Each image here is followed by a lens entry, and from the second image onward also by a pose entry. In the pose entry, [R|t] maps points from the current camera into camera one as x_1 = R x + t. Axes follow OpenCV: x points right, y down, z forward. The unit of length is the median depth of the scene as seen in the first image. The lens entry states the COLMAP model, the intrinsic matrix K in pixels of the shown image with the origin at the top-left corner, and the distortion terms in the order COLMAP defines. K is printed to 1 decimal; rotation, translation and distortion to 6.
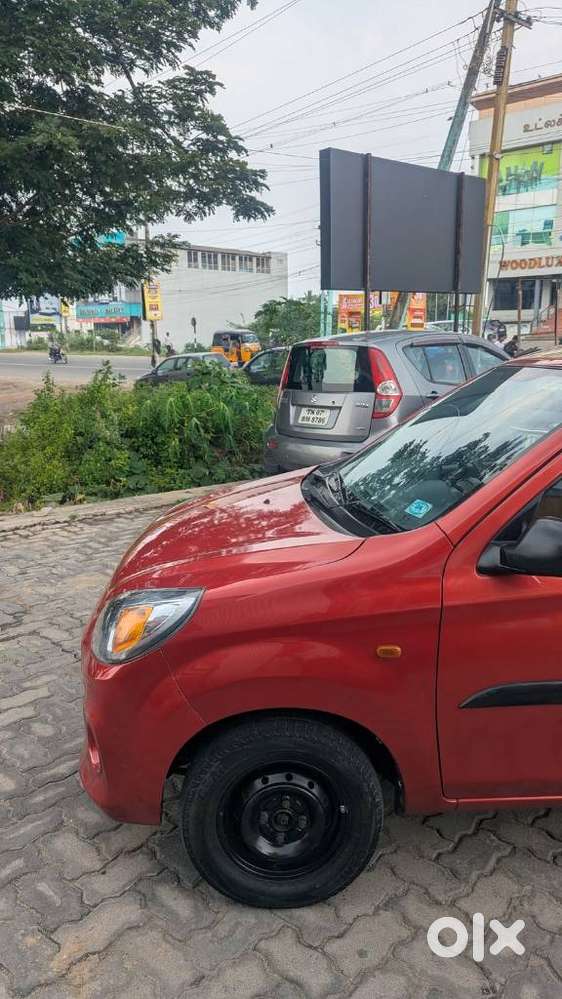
lens RADIAL K [[742.4, 0, 264.9], [0, 742.4, 500.9], [0, 0, 1]] dist [0.049293, -0.063874]
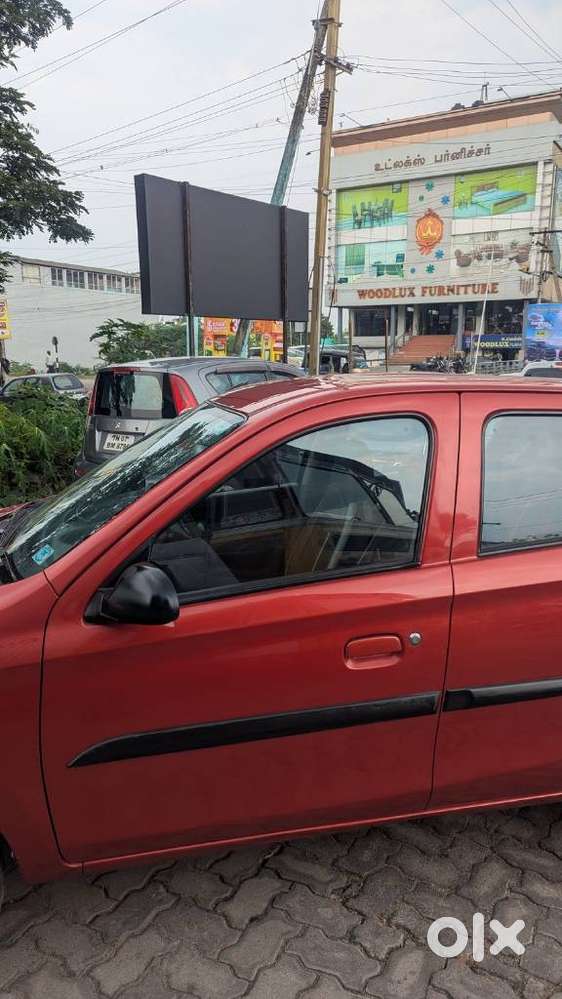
lens RADIAL K [[740.2, 0, 278.8], [0, 740.2, 495.8], [0, 0, 1]] dist [0.053397, -0.060006]
pose [[0.981554, -0.020365, 0.190095, 0.061076], [0.026890, 0.999132, -0.031805, -0.005005], [-0.189282, 0.036330, 0.981250, 0.001654]]
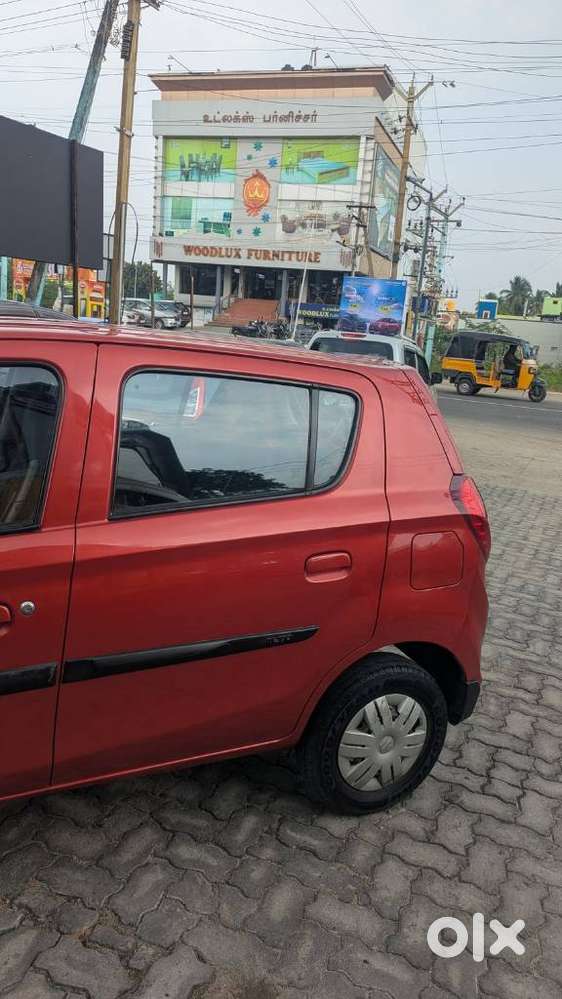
lens RADIAL K [[742.7, 0, 281.0], [0, 742.7, 499.5], [0, 0, 1]] dist [0.062677, -0.072489]
pose [[0.907369, -0.013740, 0.420110, 0.108353], [0.002040, 0.999598, 0.028286, -0.003982], [-0.420330, -0.024809, 0.907032, -0.002147]]
